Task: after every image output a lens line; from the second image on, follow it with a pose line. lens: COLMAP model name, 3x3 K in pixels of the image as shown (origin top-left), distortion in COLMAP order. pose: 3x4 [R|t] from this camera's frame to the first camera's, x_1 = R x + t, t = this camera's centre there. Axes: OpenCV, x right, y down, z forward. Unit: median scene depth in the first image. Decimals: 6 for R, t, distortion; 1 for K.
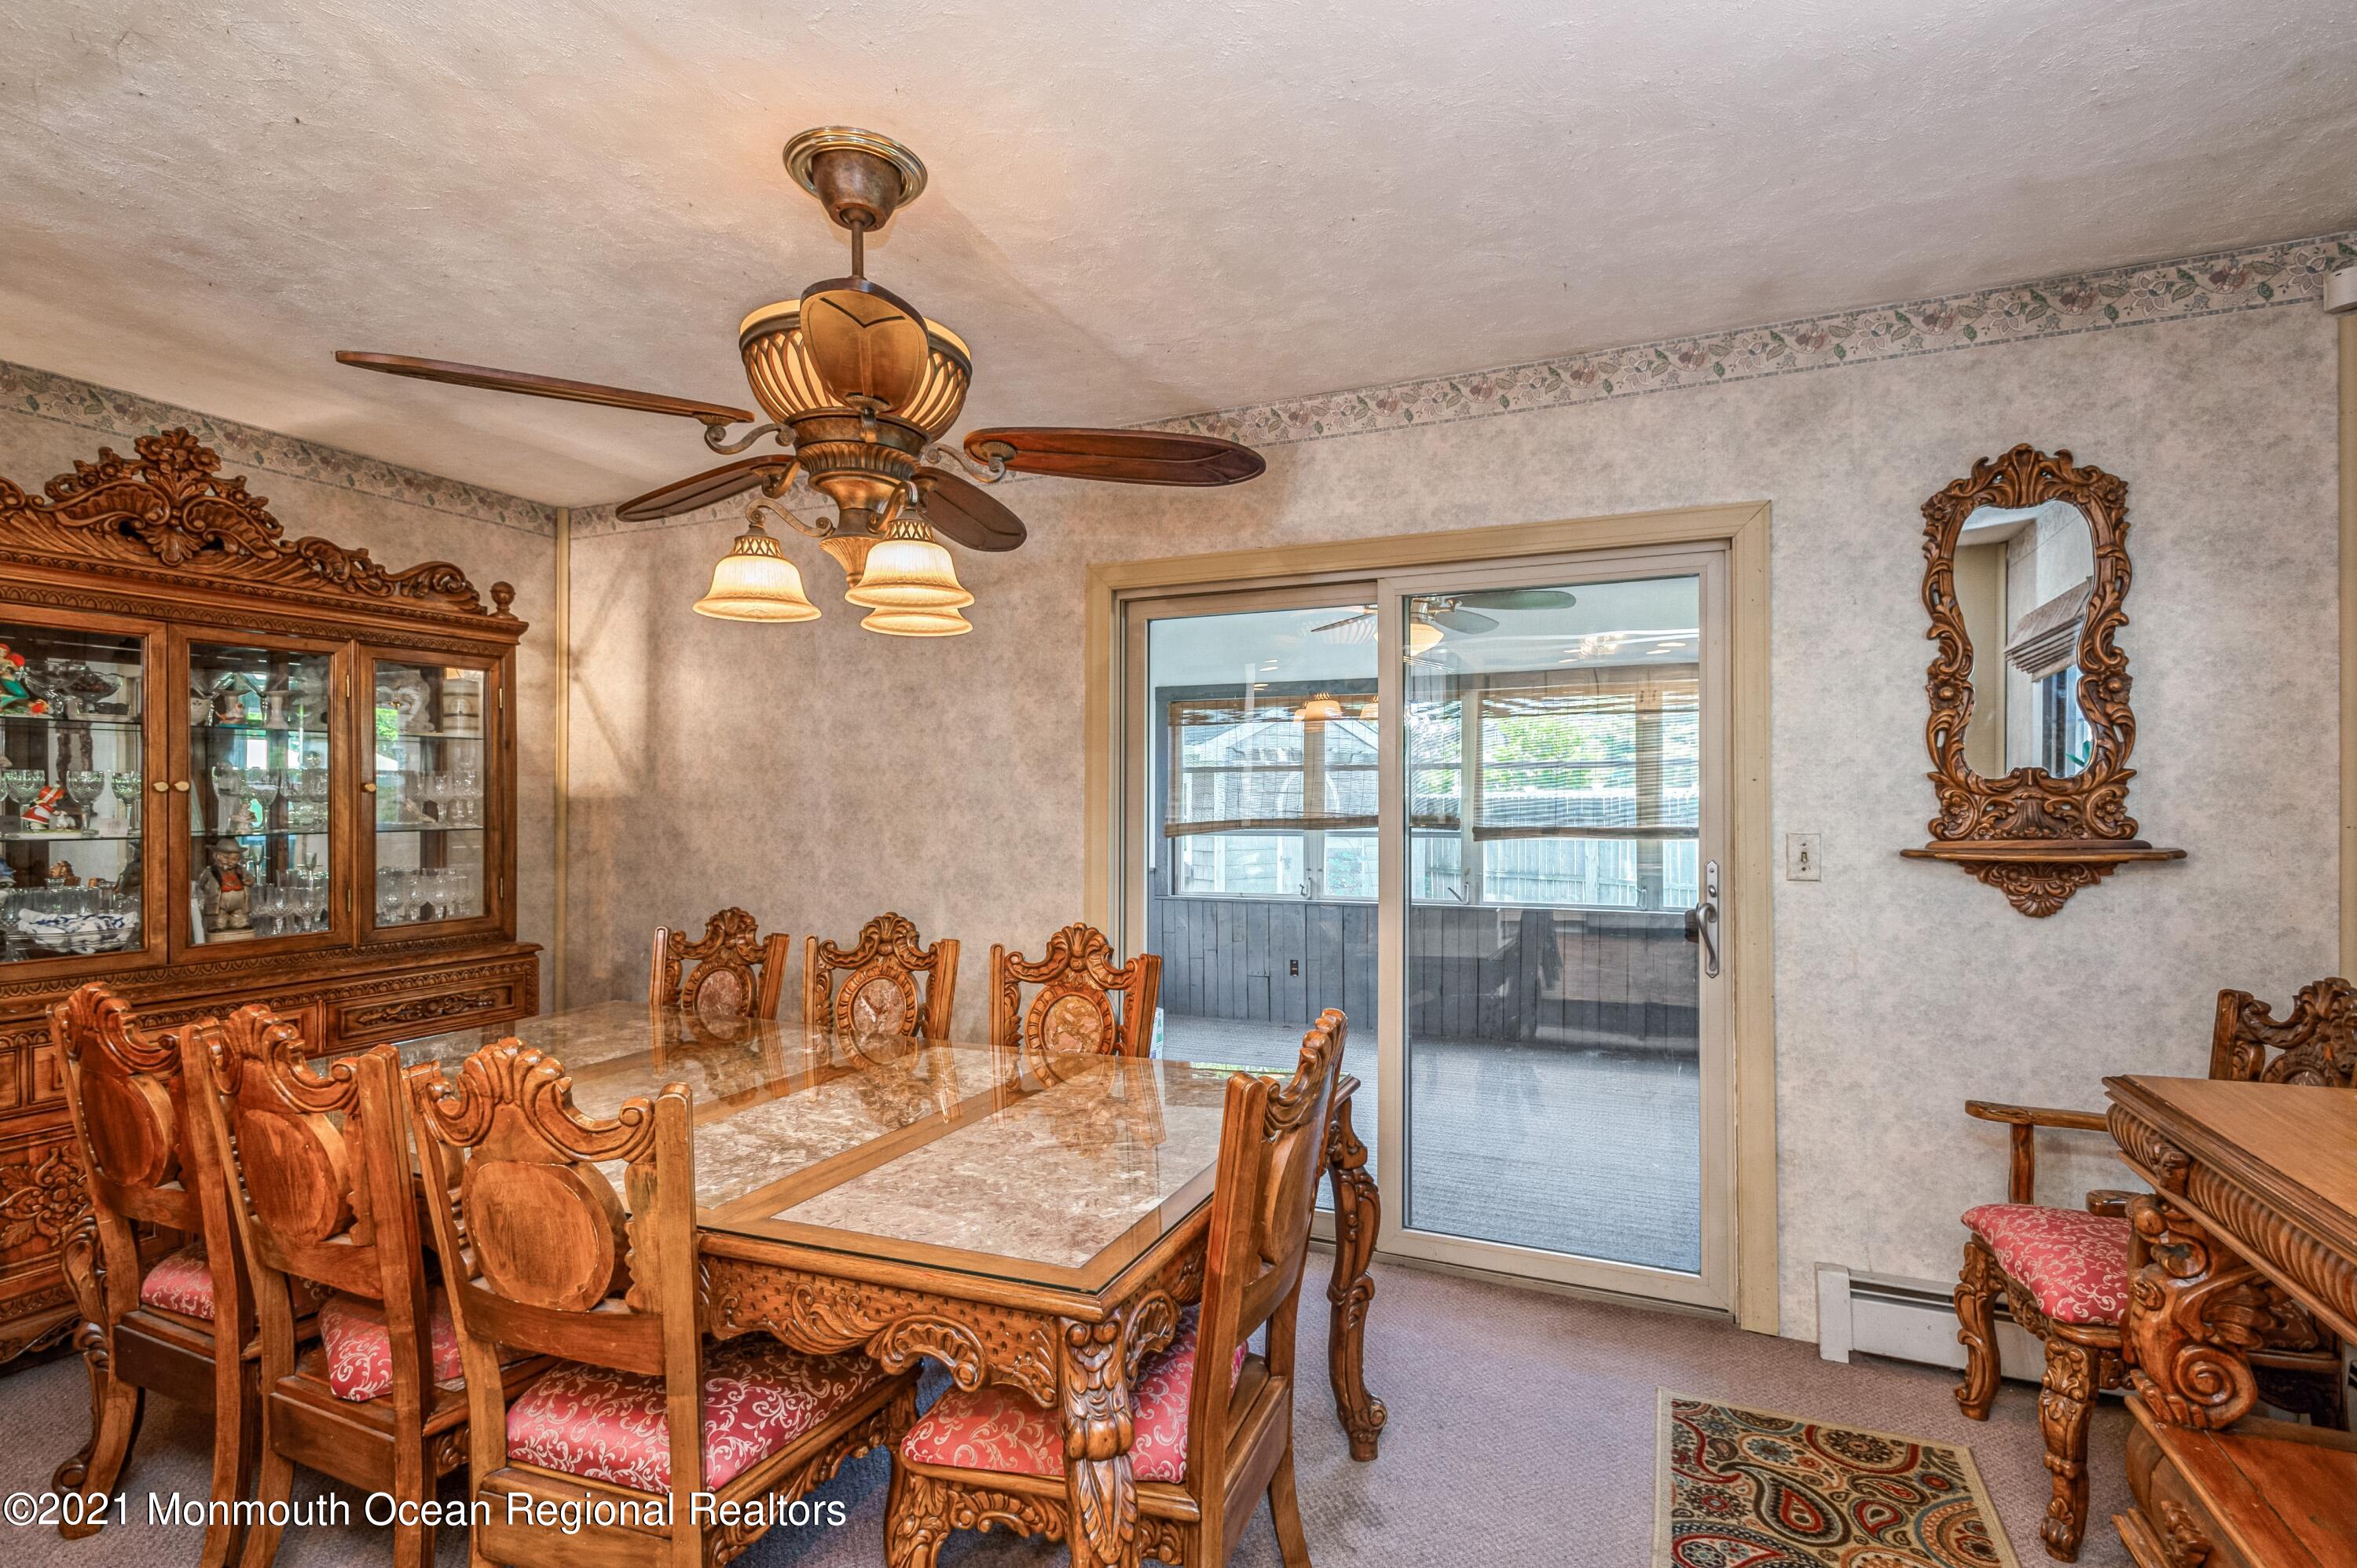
lens RADIAL K [[1100.4, 0, 1191.2], [0, 1100.4, 801.4], [0, 0, 1]] dist [0.018368, -0.007321]
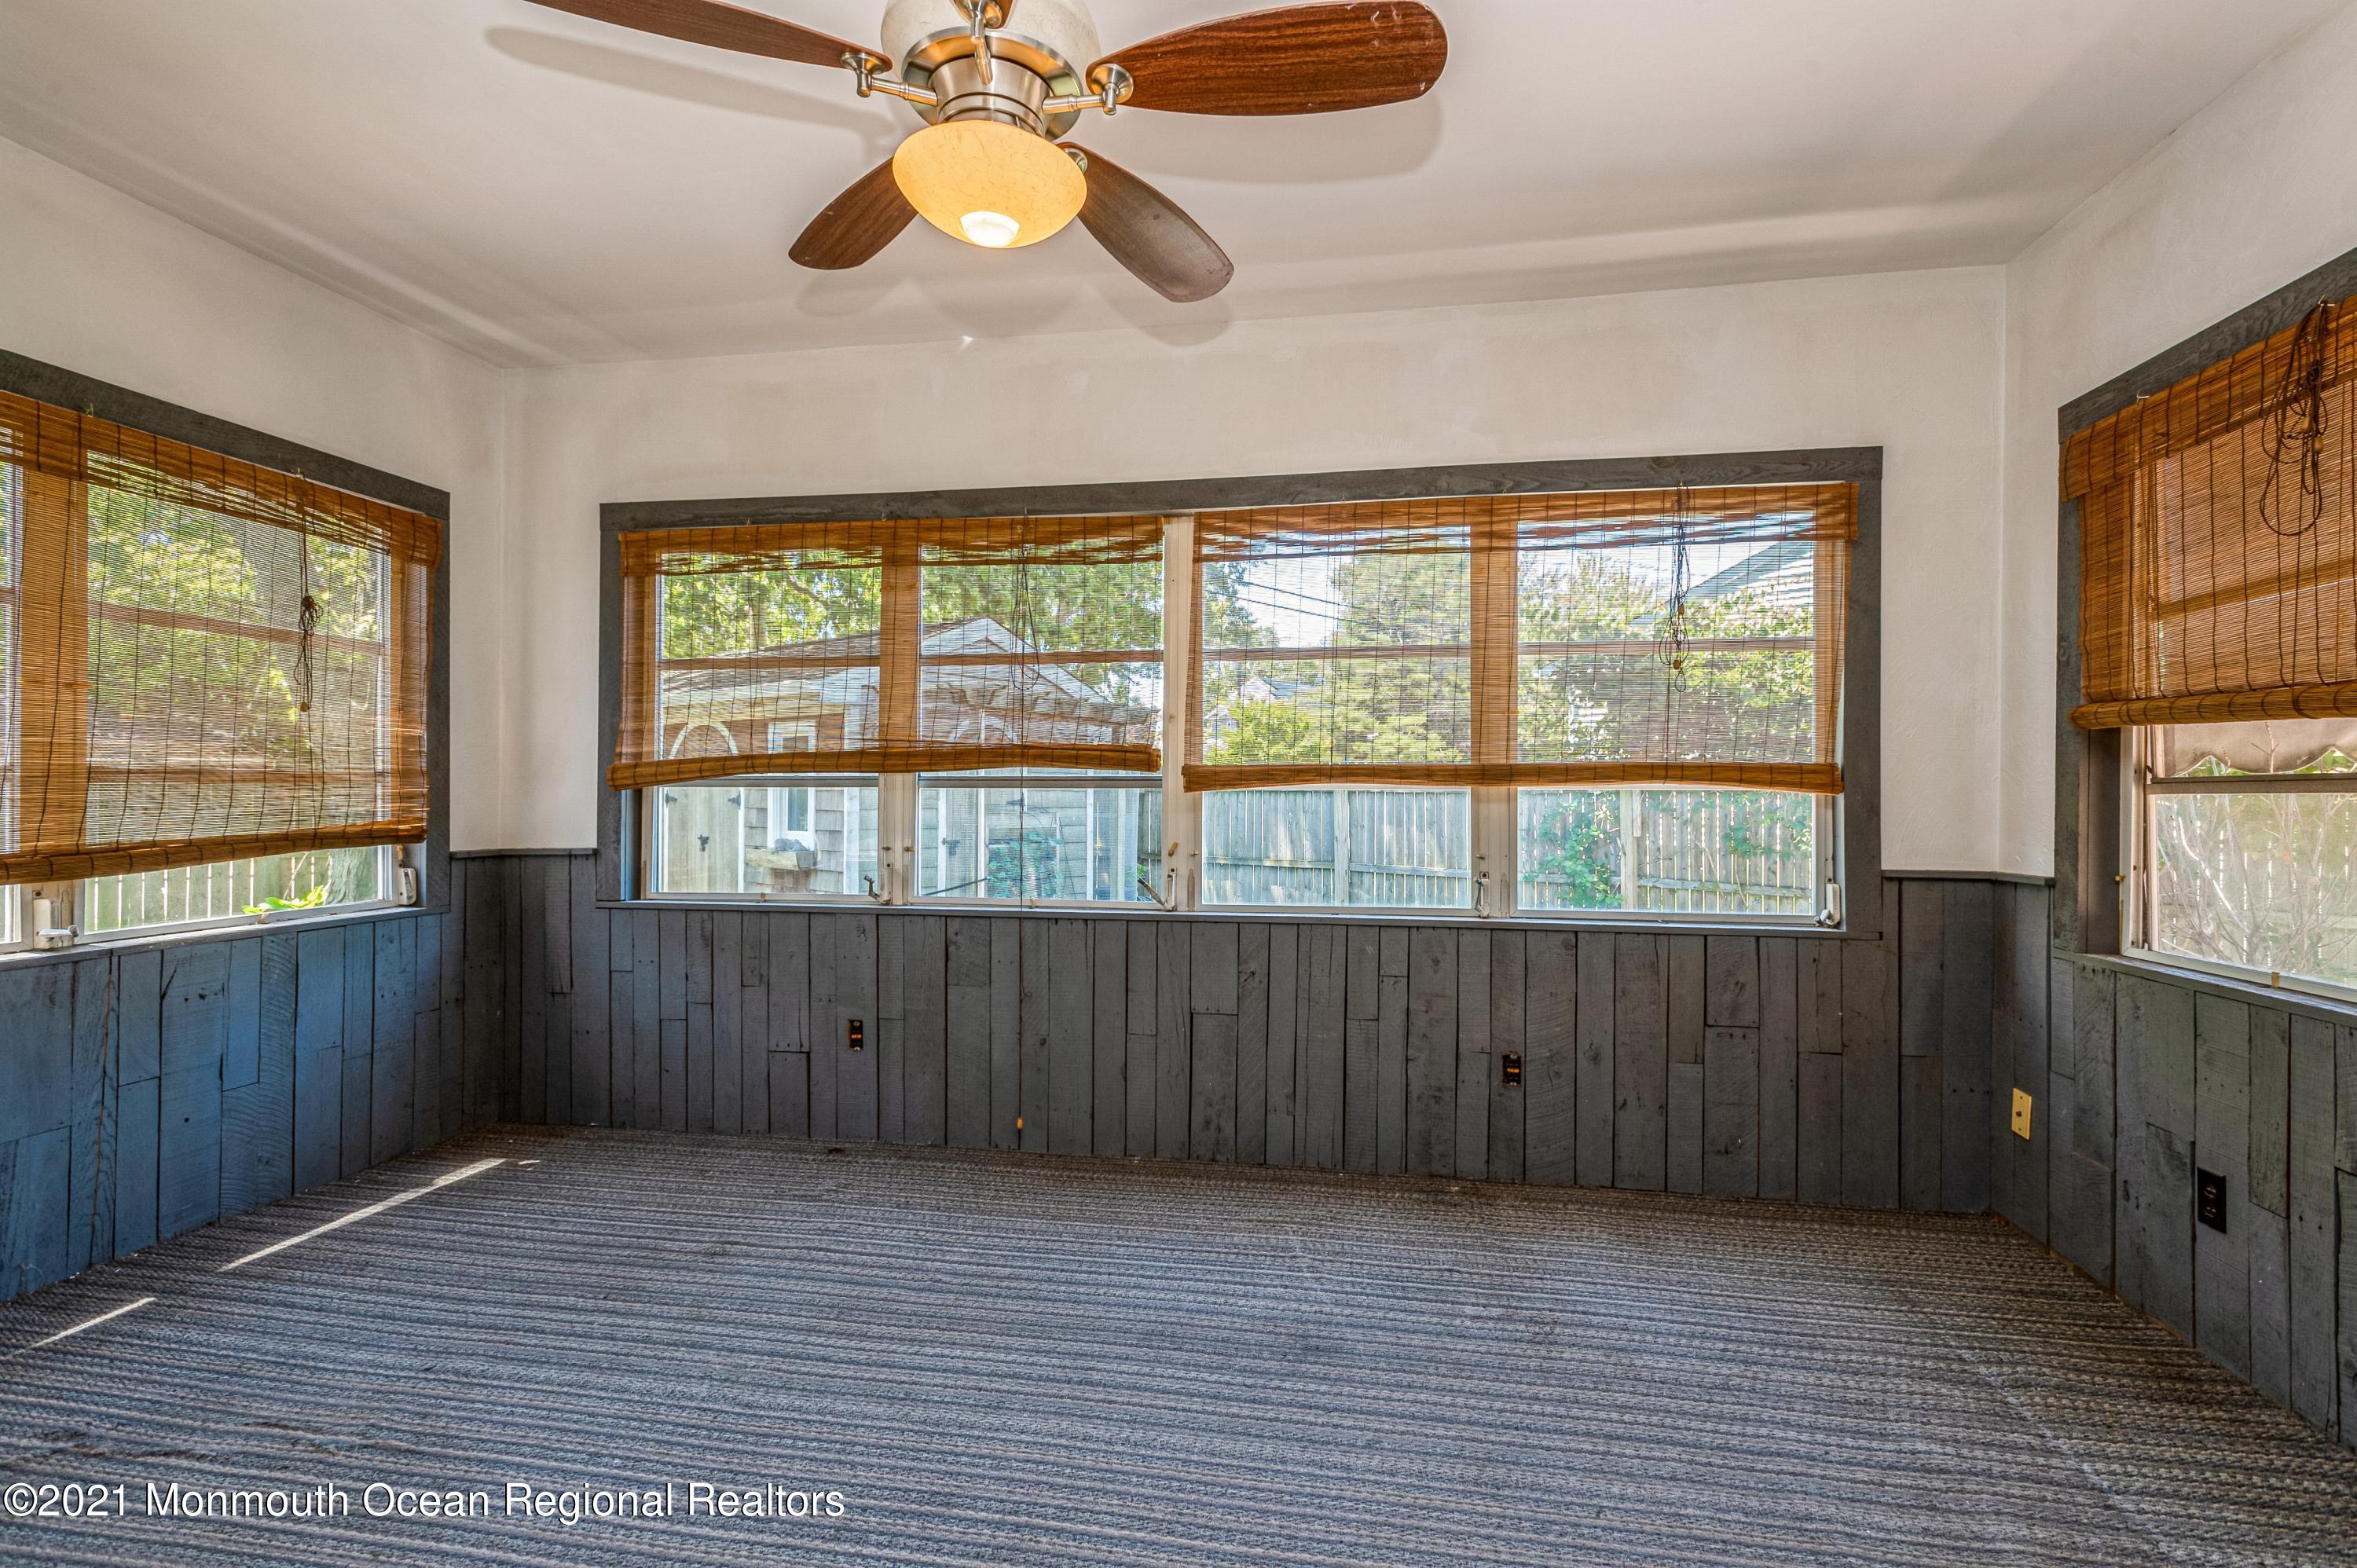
lens RADIAL K [[1100.4, 0, 1180.4], [0, 1100.4, 787.8], [0, 0, 1]] dist [0.018368, -0.007321]
pose [[0.974472, 0.004476, 0.224465, 0.328516], [-0.002722, 0.999963, -0.008125, 0.096506], [-0.224493, 0.007307, 0.974448, 1.171224]]
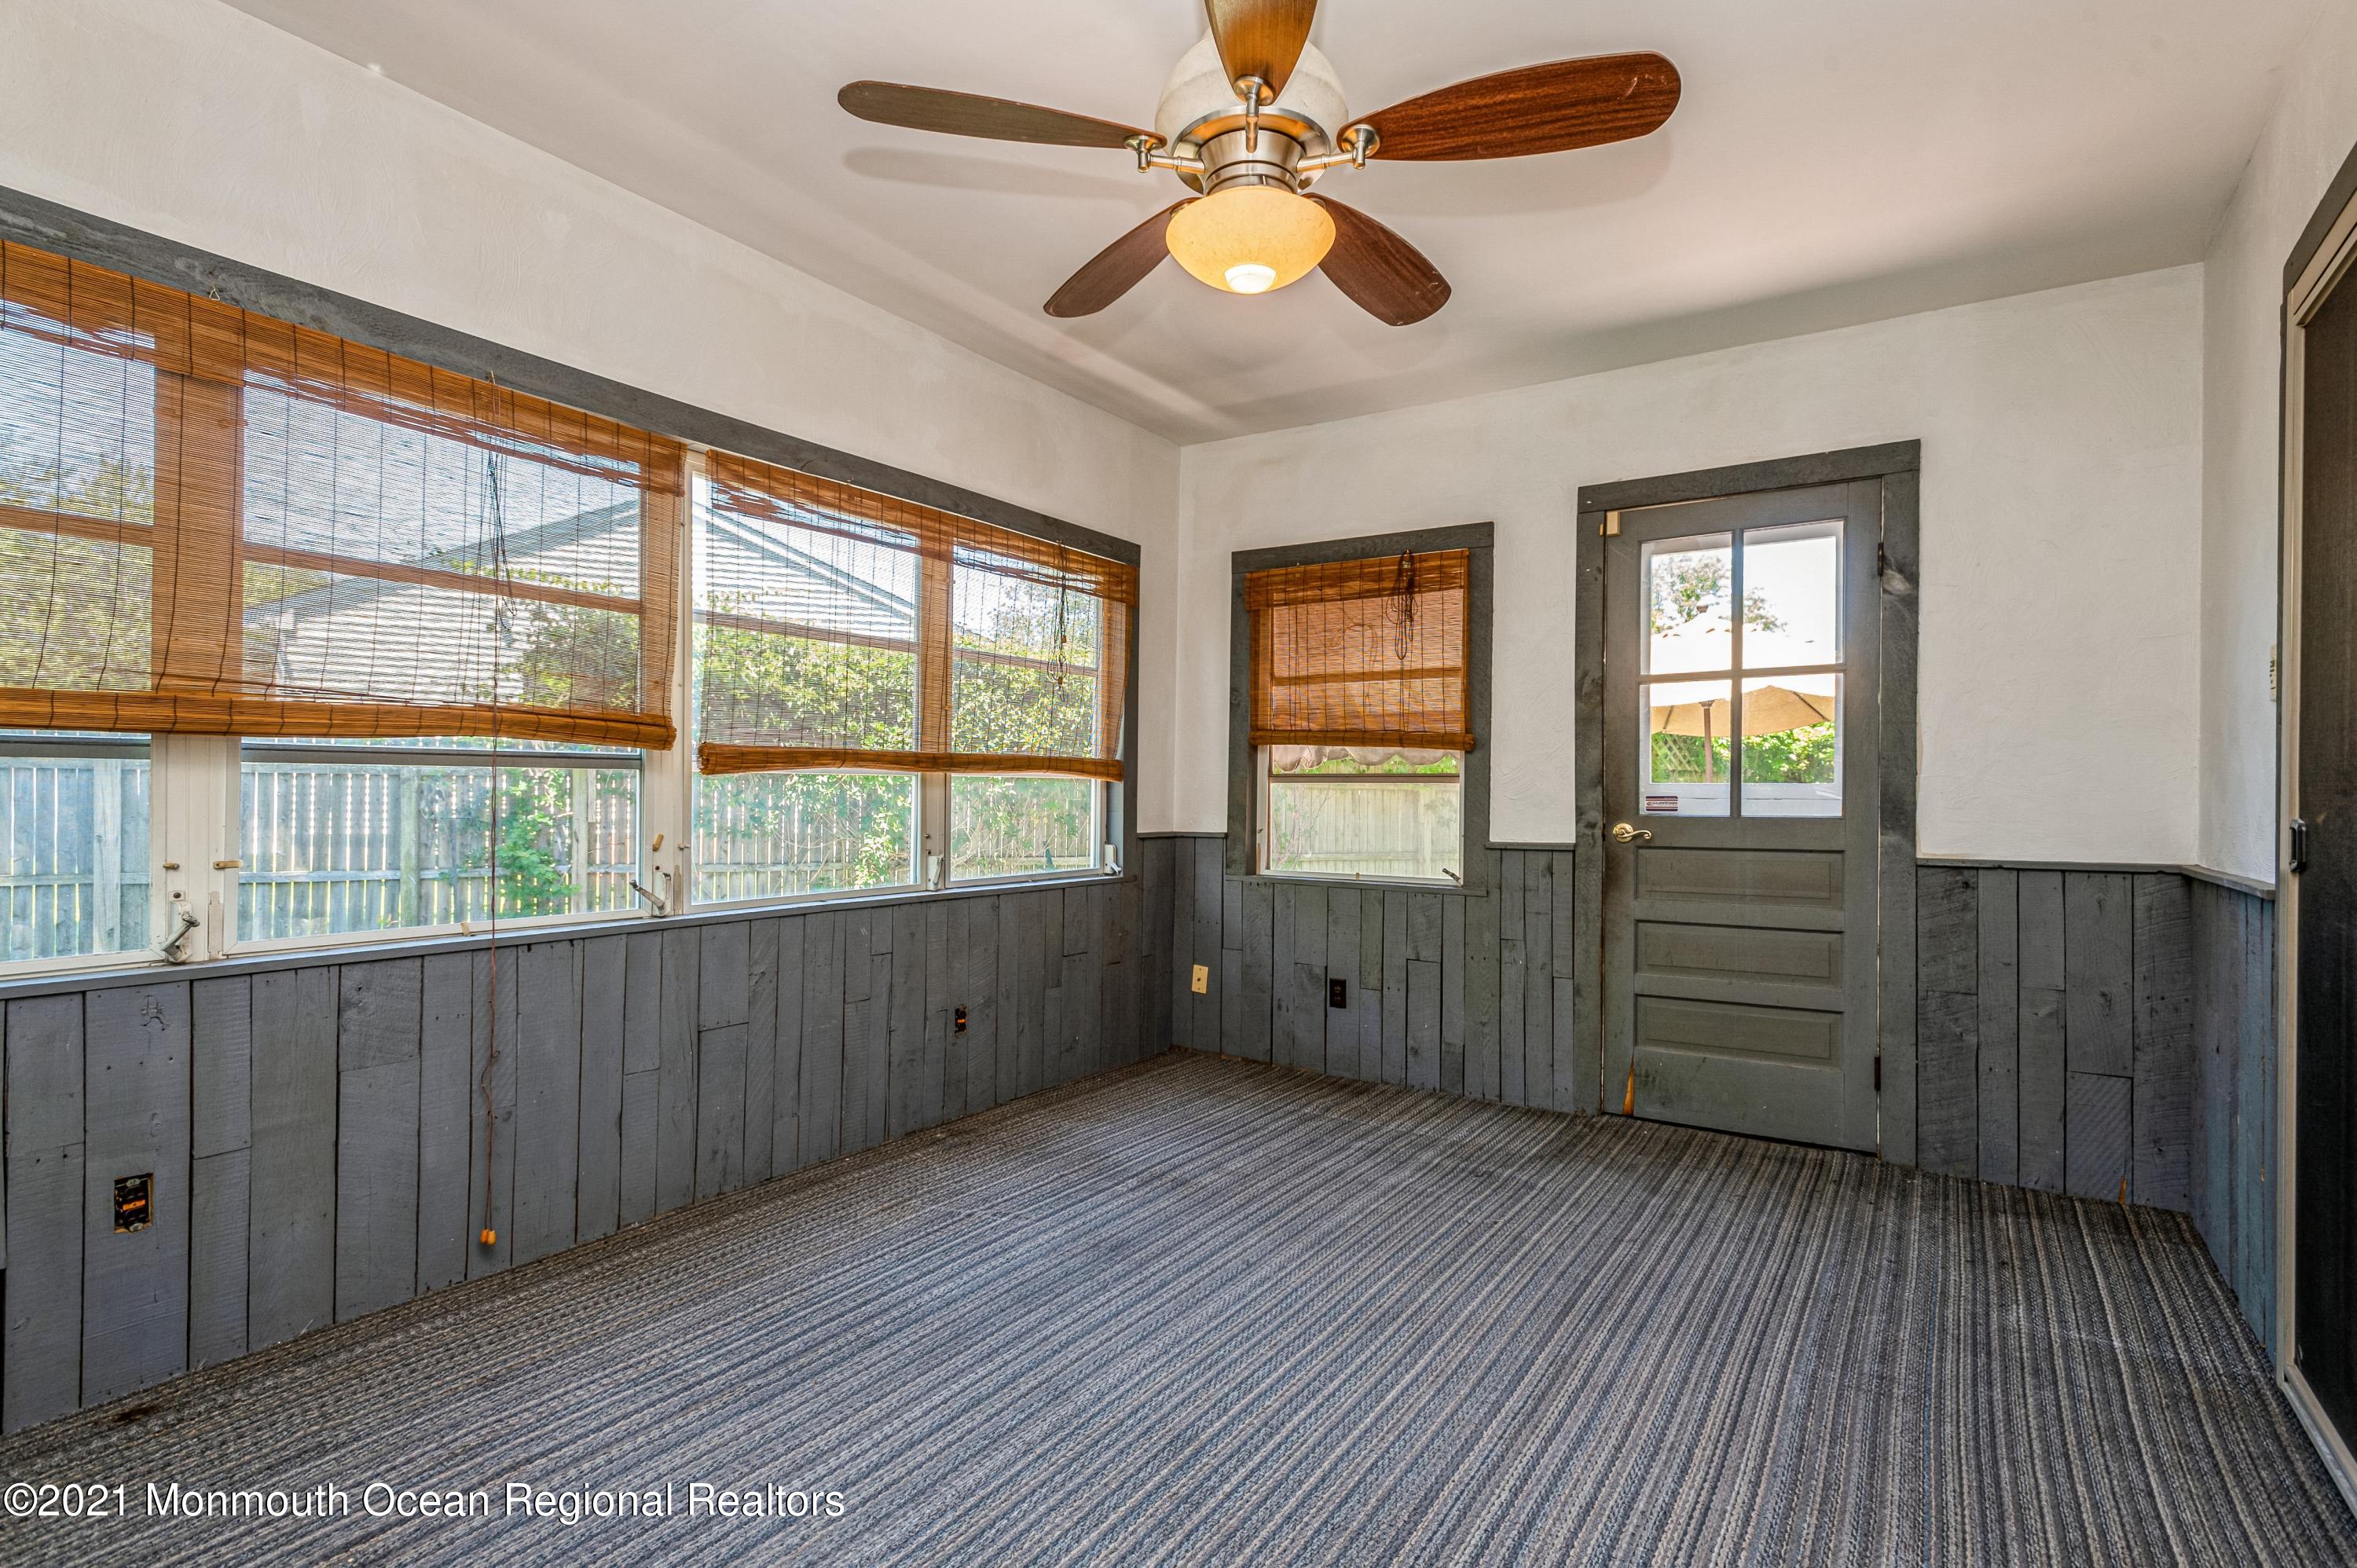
lens RADIAL K [[1100.4, 0, 1216.3], [0, 1100.4, 790.5], [0, 0, 1]] dist [0.018368, -0.007321]
pose [[0.187487, -0.000527, 0.982267, -0.379903], [-0.007836, 0.999967, 0.002032, 0.100957], [-0.982236, -0.008078, 0.187477, 1.726498]]
